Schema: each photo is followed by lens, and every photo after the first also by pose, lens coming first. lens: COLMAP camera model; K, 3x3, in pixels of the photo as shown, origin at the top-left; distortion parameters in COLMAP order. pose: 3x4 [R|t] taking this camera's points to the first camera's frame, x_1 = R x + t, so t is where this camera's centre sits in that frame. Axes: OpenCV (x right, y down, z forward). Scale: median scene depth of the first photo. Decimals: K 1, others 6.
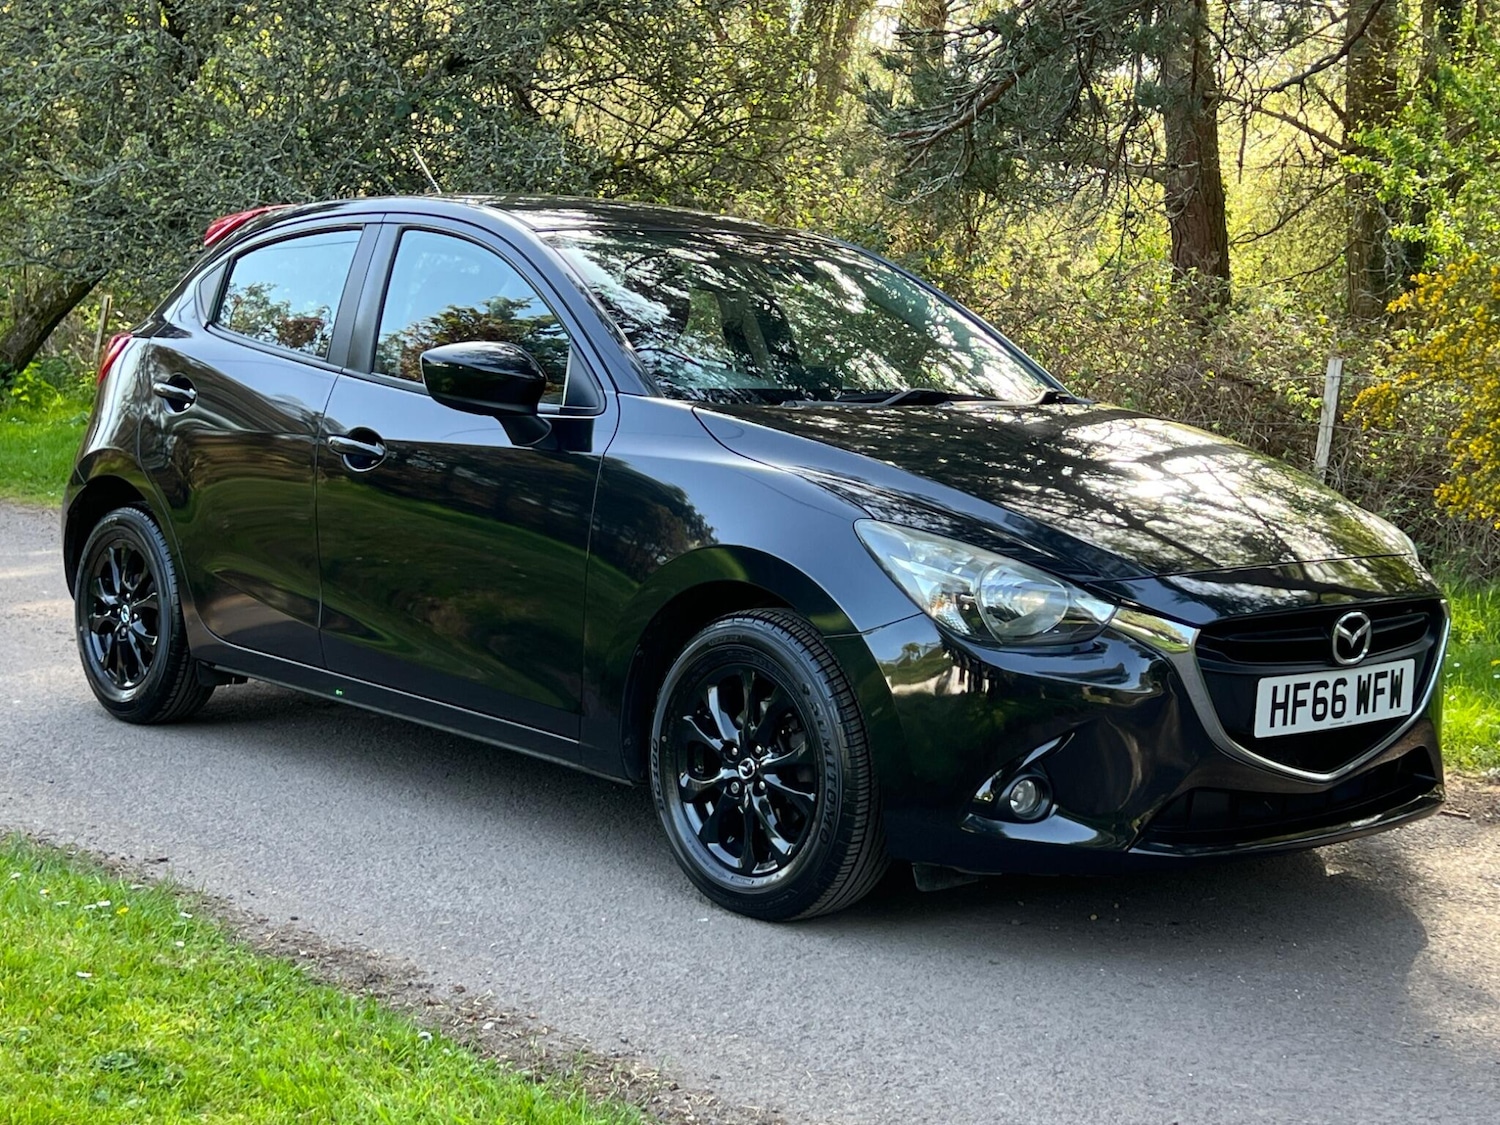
lens RADIAL K [[2305.3, 0, 750.0], [0, 2305.3, 562.5], [0, 0, 1]] dist [0.219119, -0.772352]
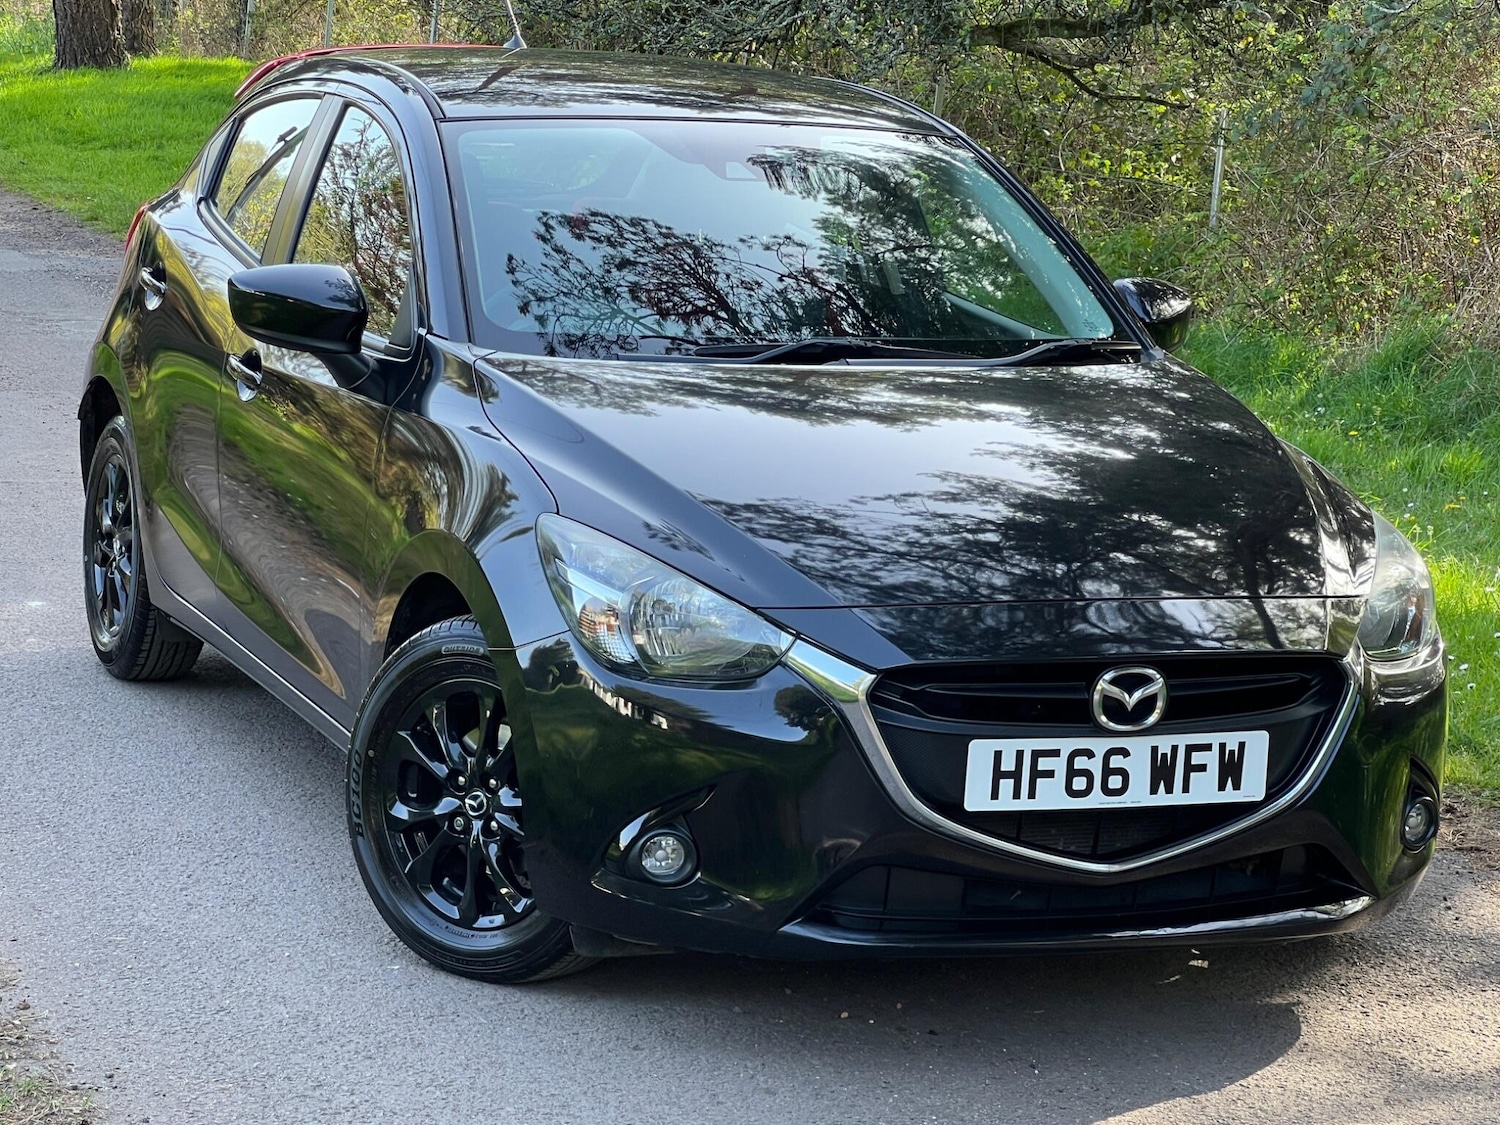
lens RADIAL K [[3835.6, 0, 750.0], [0, 3835.6, 562.5], [0, 0, 1]] dist [-0.047281, 1.525928]
pose [[0.934579, 0.068831, -0.349034, 0.540035], [-0.056408, 0.997364, 0.045648, -0.060822], [0.351256, -0.022973, 0.935997, -0.250369]]
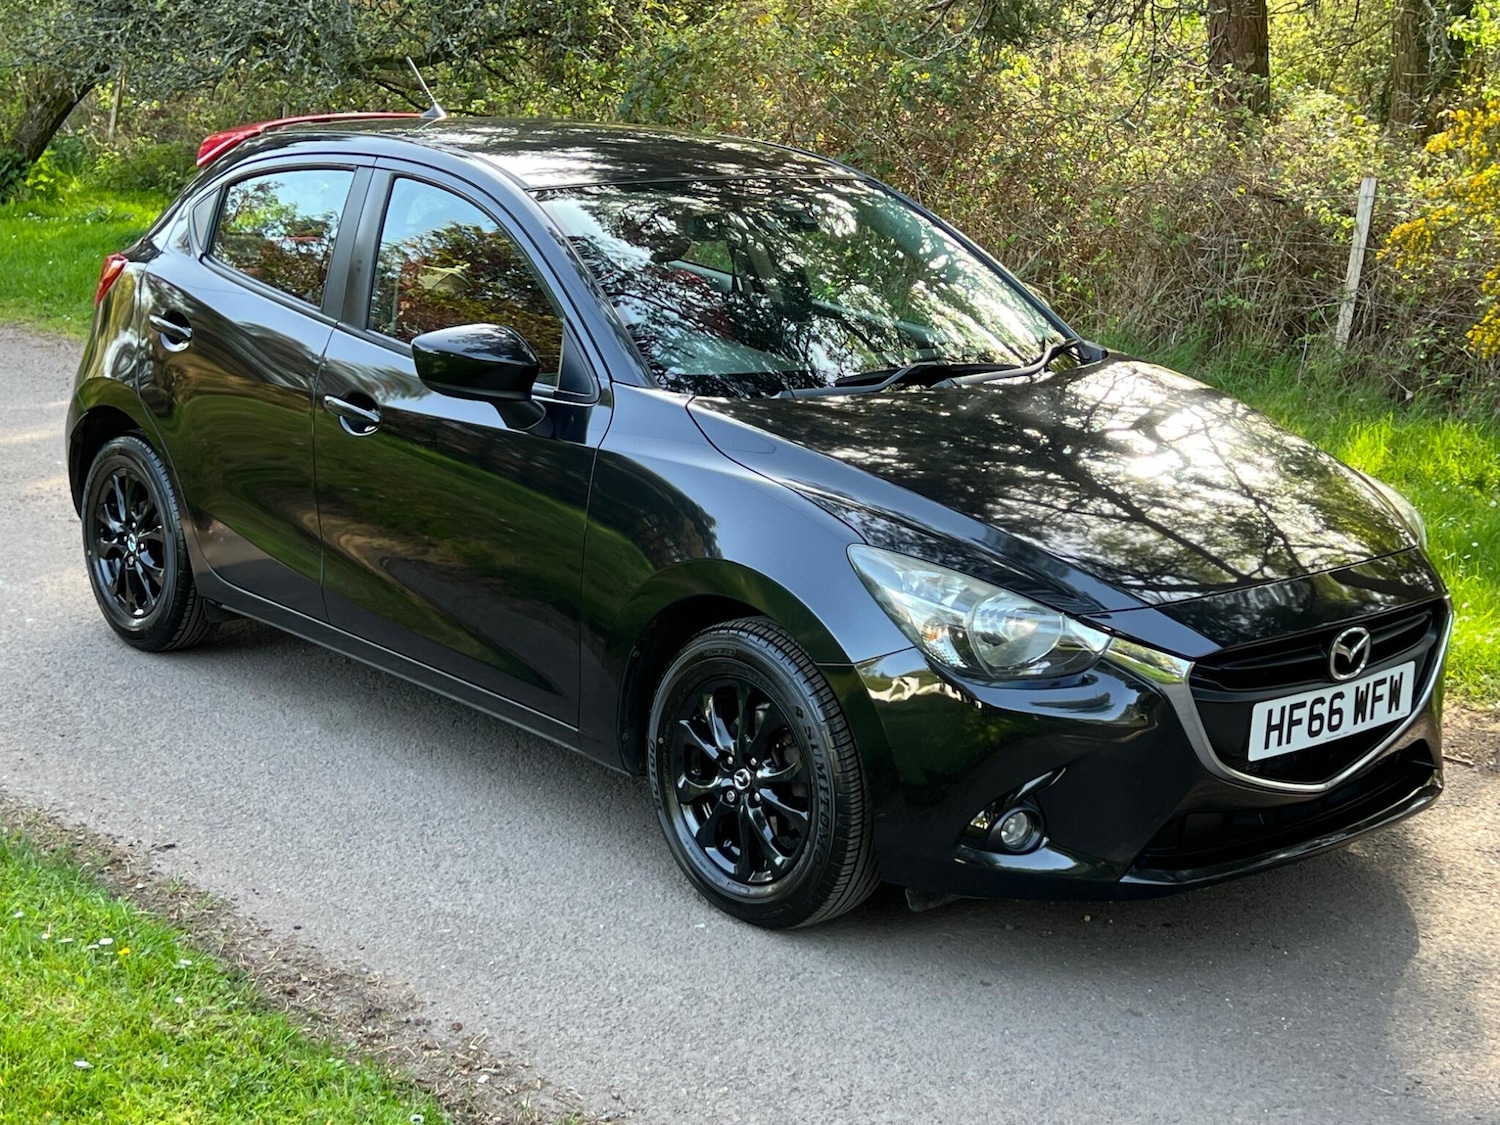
lens RADIAL K [[2305.3, 0, 750.0], [0, 2305.3, 562.5], [0, 0, 1]] dist [0.219119, -0.772352]
pose [[0.999853, -0.004329, -0.016594, 0.017629], [0.006379, 0.992067, 0.125547, -0.120628], [0.015919, -0.125634, 0.991949, 0.014714]]
